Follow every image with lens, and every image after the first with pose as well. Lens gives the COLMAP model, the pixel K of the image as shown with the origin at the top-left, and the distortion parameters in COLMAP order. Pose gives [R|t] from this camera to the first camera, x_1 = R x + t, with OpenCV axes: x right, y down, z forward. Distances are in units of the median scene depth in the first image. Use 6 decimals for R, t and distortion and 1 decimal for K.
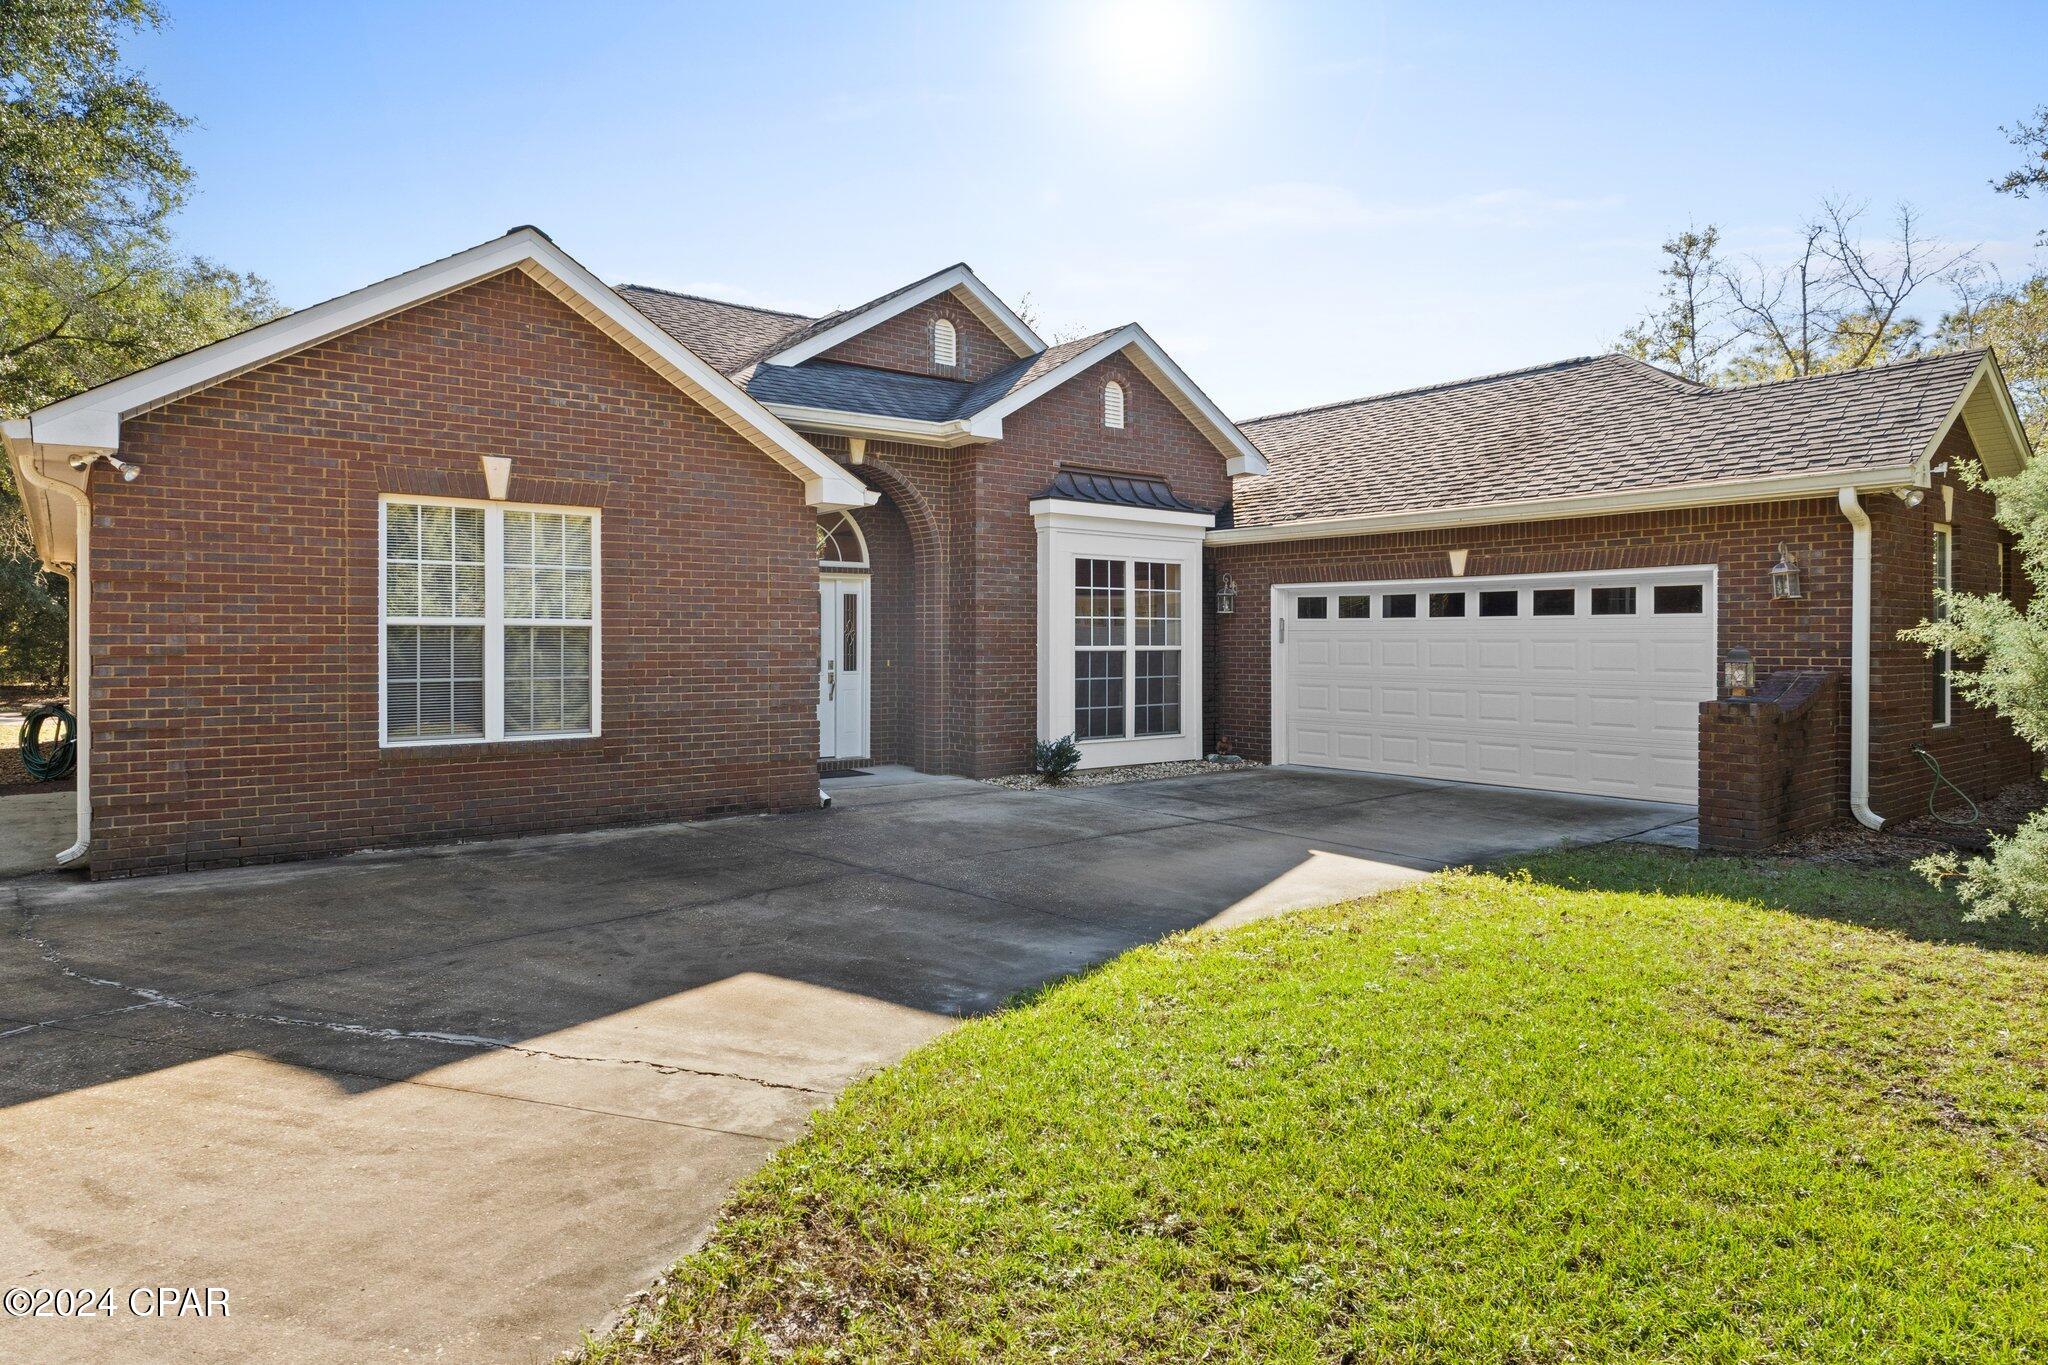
lens RADIAL K [[1295.1, 0, 1029.9], [0, 1295.1, 670.7], [0, 0, 1]] dist [0.005375, 0.000966]
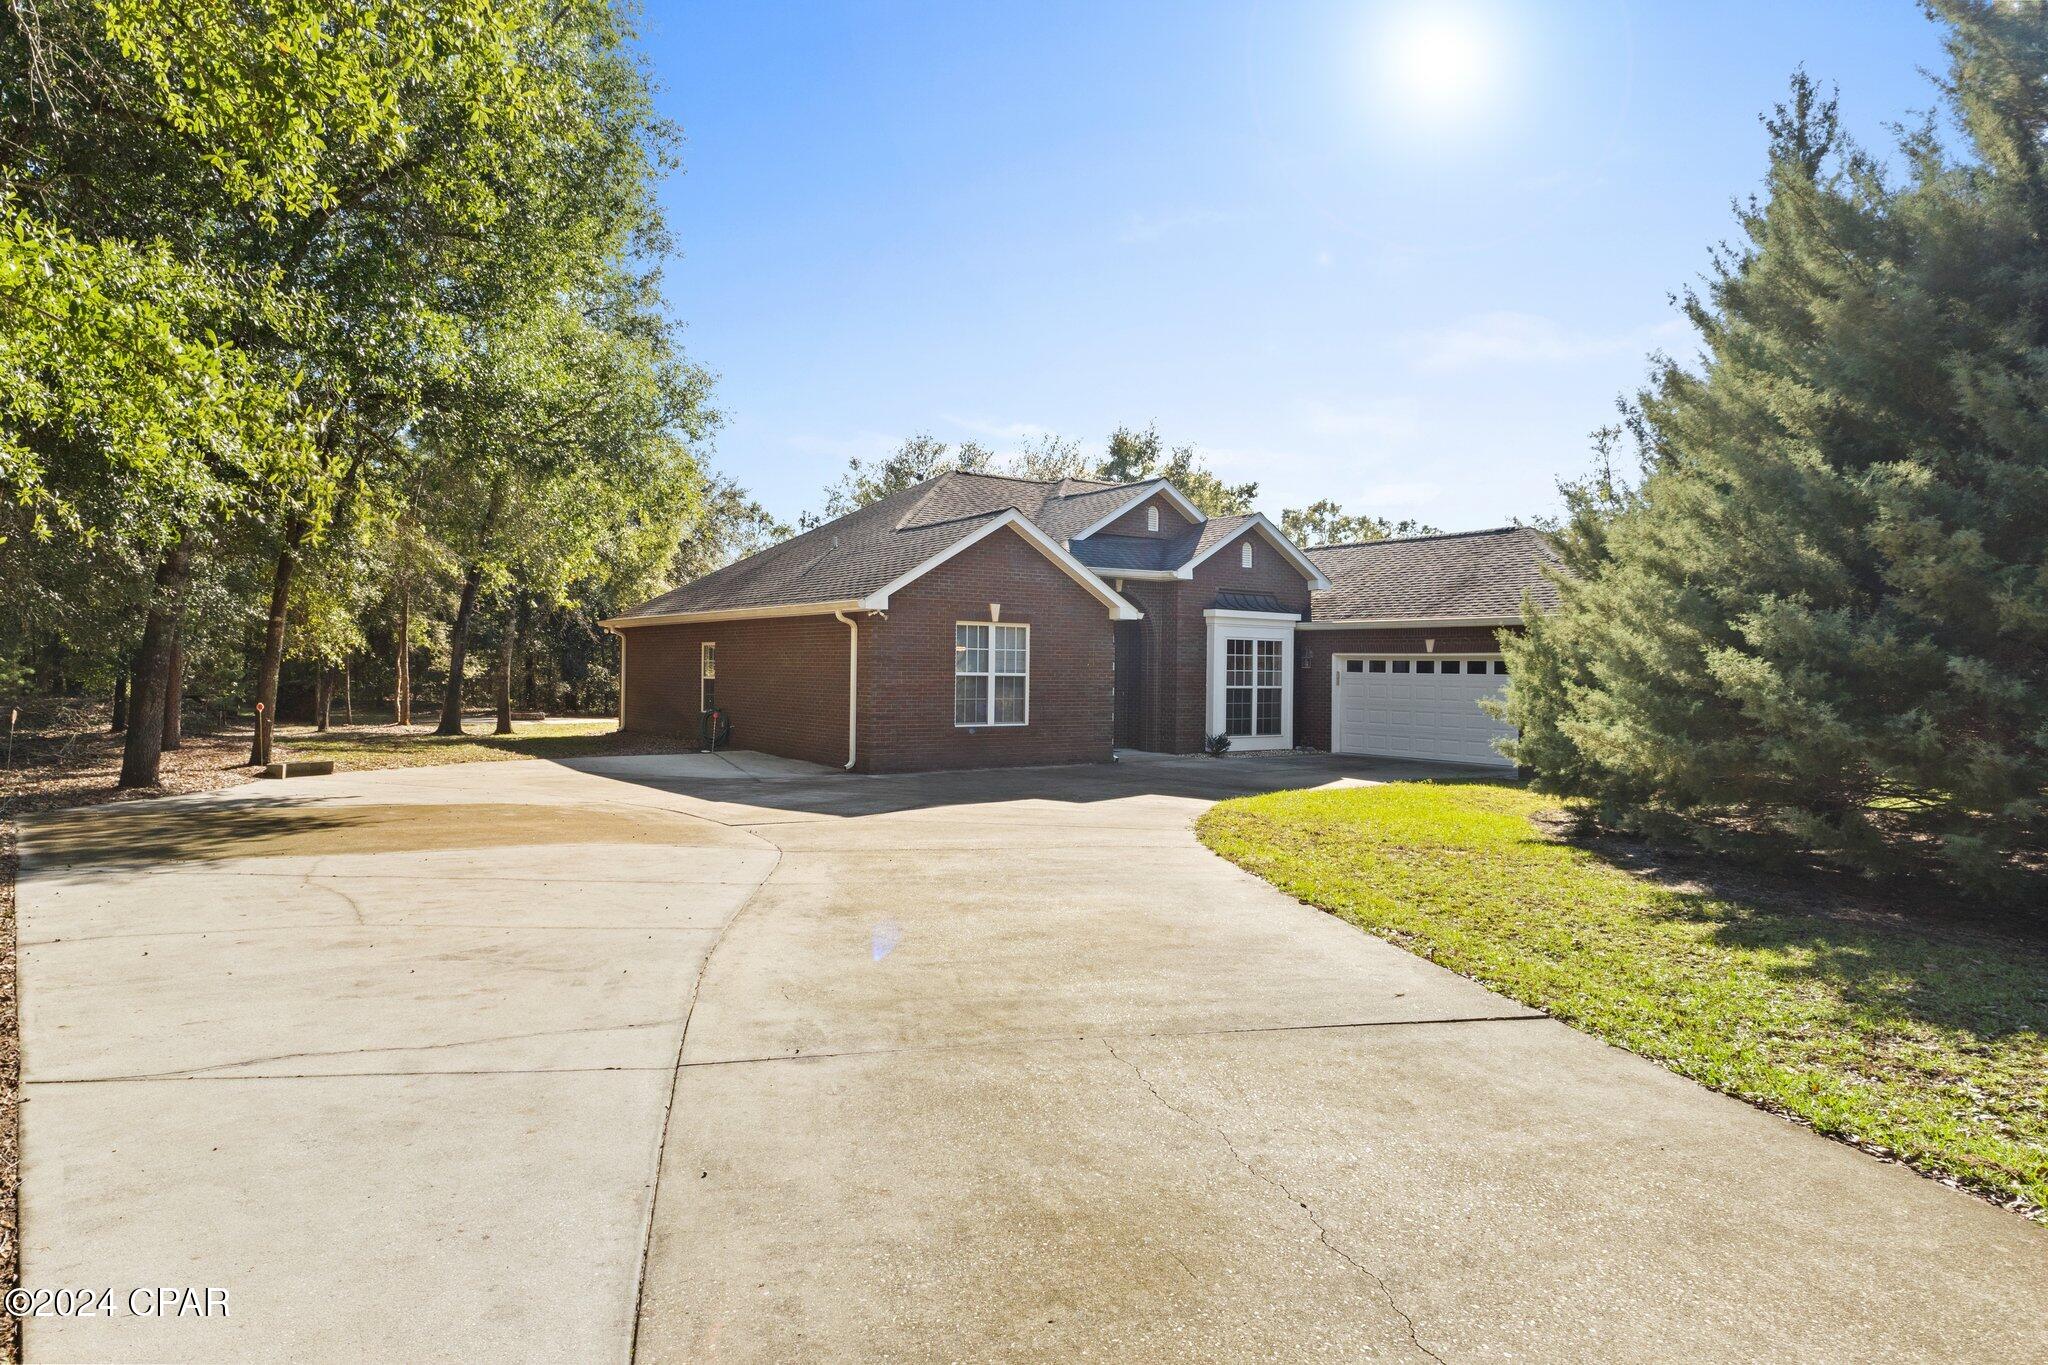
lens RADIAL K [[1295.1, 0, 1018.8], [0, 1295.1, 690.5], [0, 0, 1]] dist [0.005375, 0.000966]
pose [[0.998304, 0.012827, -0.056782, -0.157103], [-0.013228, 0.999890, -0.006694, 0.004234], [0.056690, 0.007433, 0.998364, -0.886096]]
